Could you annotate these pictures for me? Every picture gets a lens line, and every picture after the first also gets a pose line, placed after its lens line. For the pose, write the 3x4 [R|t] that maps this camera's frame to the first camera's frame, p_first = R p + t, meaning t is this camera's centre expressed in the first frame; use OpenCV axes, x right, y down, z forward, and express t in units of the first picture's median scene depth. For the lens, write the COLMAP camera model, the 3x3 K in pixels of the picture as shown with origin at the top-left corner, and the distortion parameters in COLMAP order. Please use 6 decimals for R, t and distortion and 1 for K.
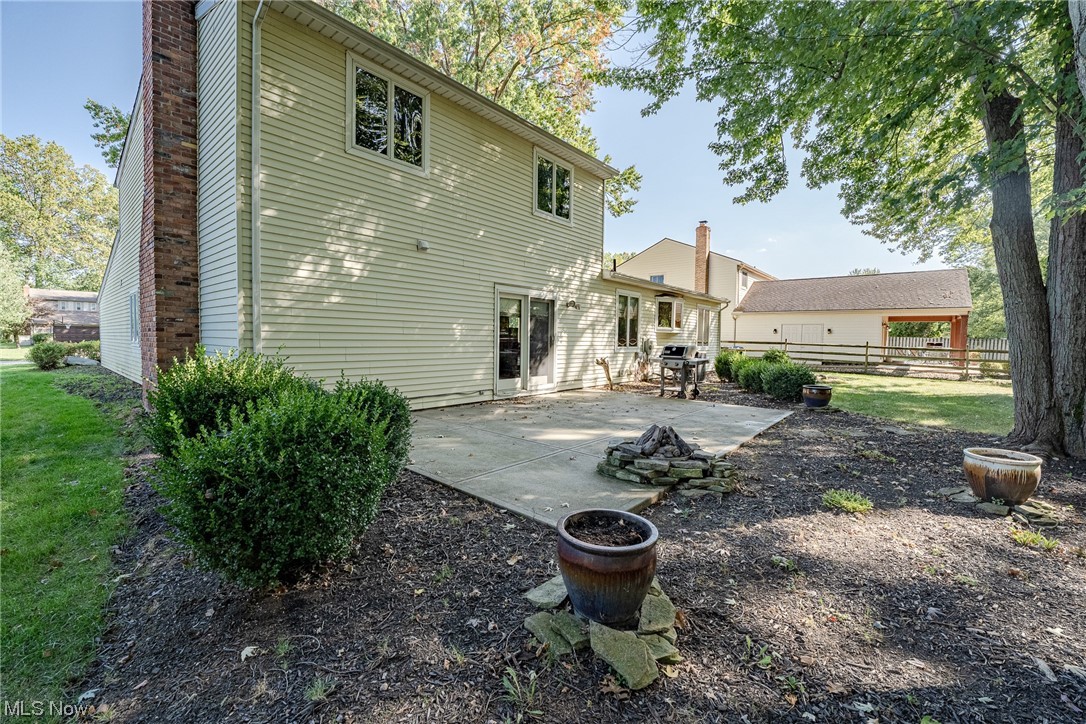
lens RADIAL K [[447.7, 0, 544.2], [0, 447.7, 349.5], [0, 0, 1]] dist [-0.022831, 0.000084]
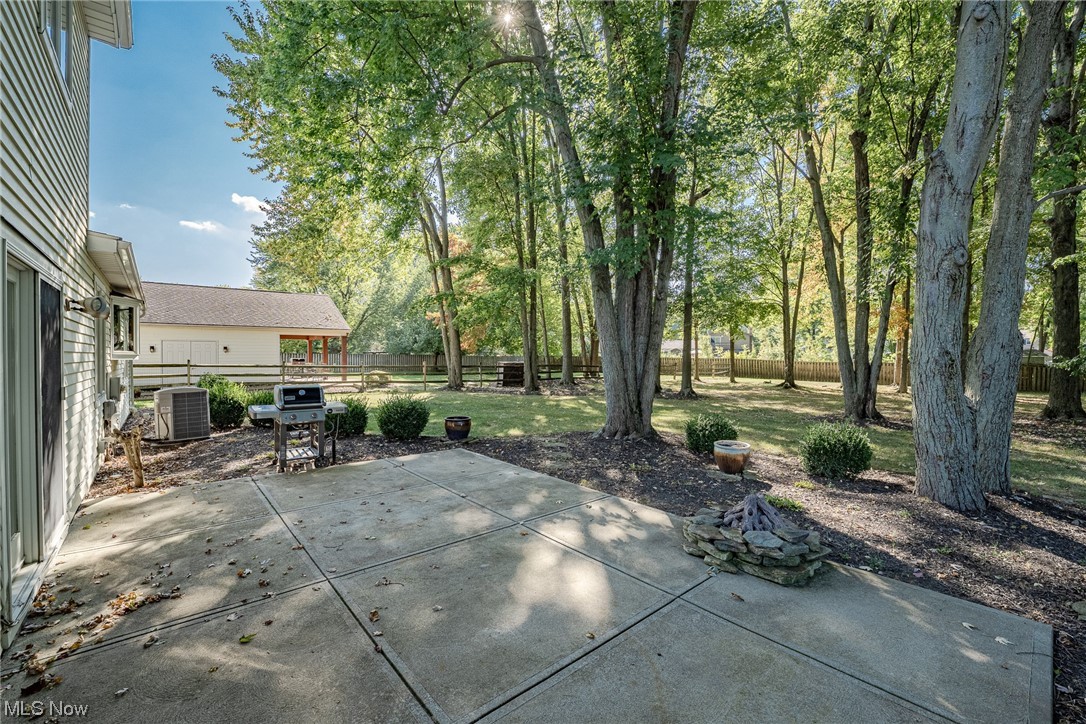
lens RADIAL K [[447.7, 0, 544.2], [0, 447.7, 349.5], [0, 0, 1]] dist [-0.022831, 0.000084]
pose [[0.151508, -0.002588, 0.988453, -0.394163], [0.027328, 0.999625, -0.001572, -0.072156], [-0.988078, 0.027251, 0.151522, 0.785637]]
